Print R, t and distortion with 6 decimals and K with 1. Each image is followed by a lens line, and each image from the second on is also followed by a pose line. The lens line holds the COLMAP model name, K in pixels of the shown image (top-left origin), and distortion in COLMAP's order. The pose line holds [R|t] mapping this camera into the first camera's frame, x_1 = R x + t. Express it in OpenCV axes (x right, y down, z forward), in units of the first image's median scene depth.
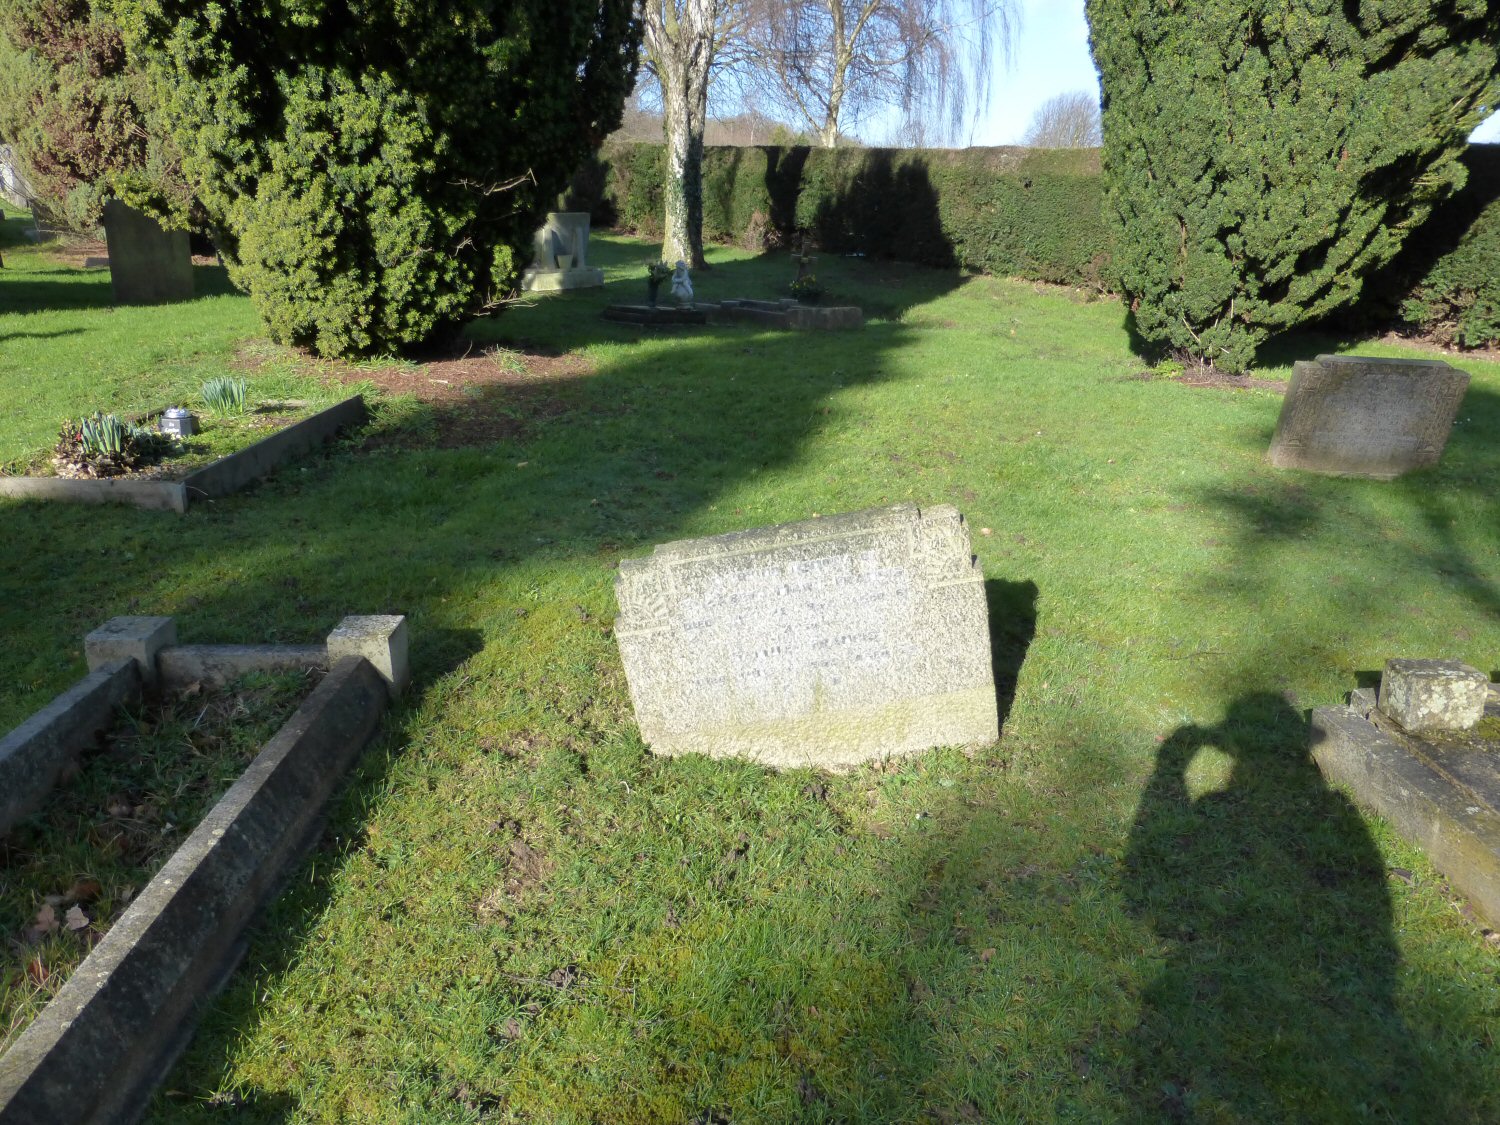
lens RADIAL K [[1098.5, 0, 755.9], [0, 1098.5, 570.0], [0, 0, 1]] dist [-0.037180, 0.034929]
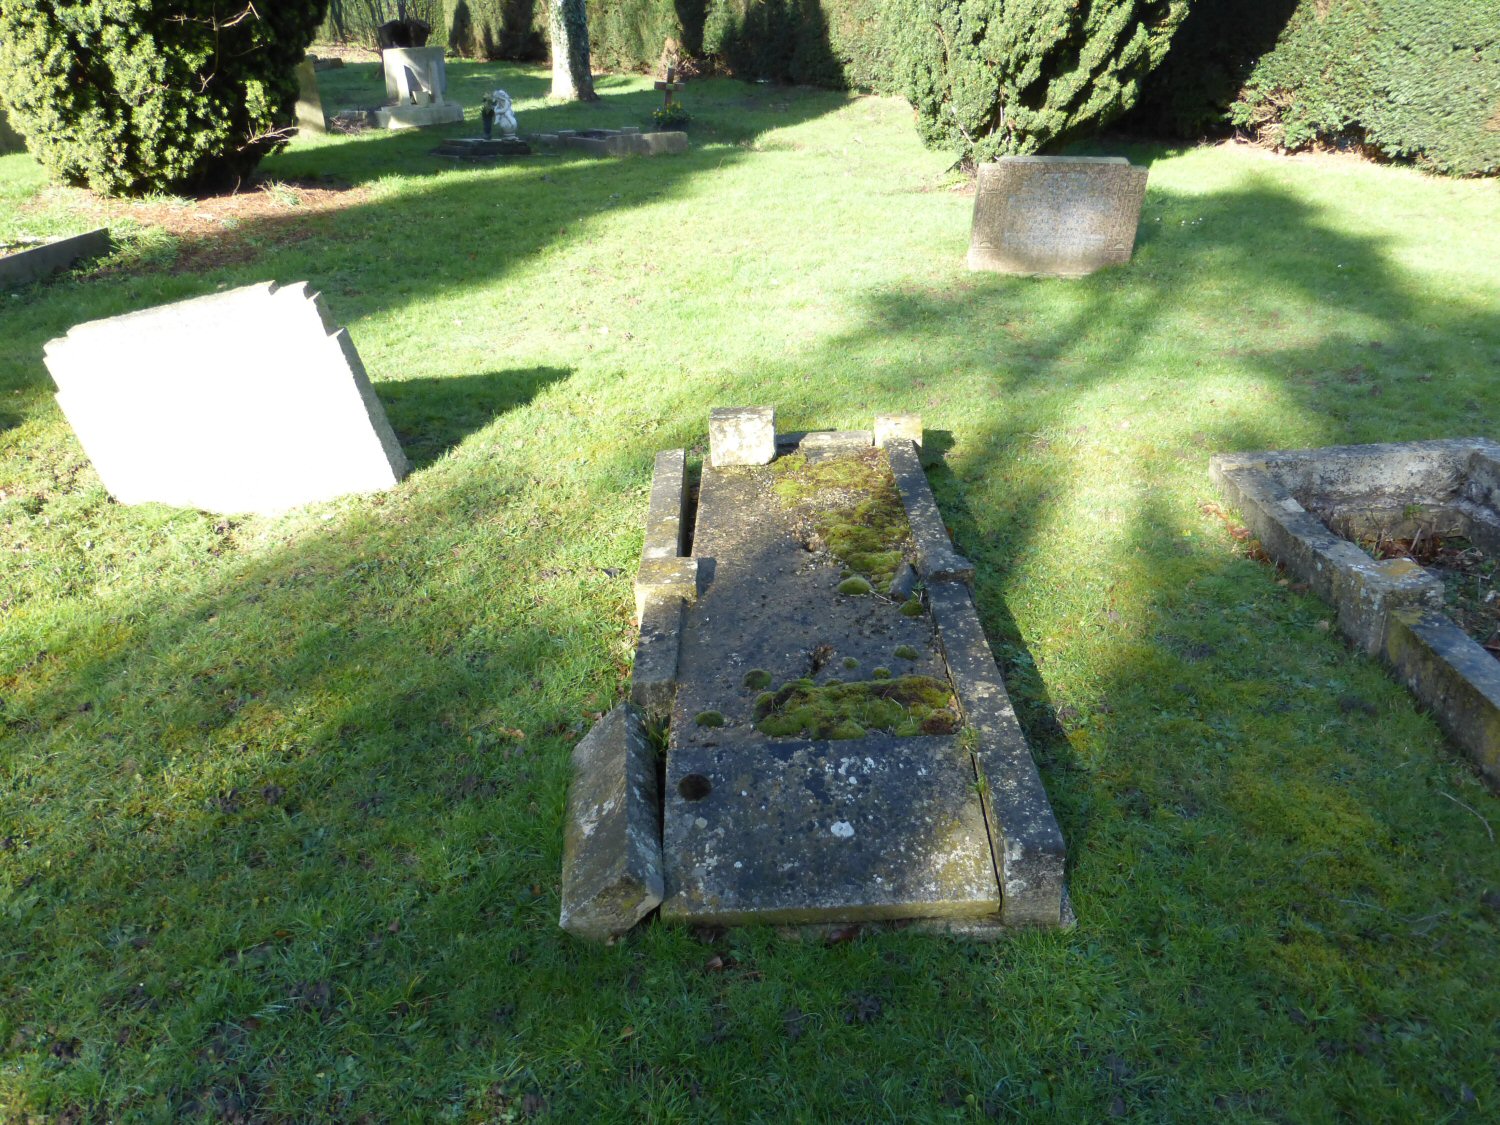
lens RADIAL K [[1098.5, 0, 758.5], [0, 1098.5, 565.6], [0, 0, 1]] dist [-0.037180, 0.034929]
pose [[0.998864, -0.020107, -0.043203, 0.286631], [0.025613, 0.991060, 0.130934, 0.041148], [0.040184, -0.131891, 0.990449, -0.079781]]
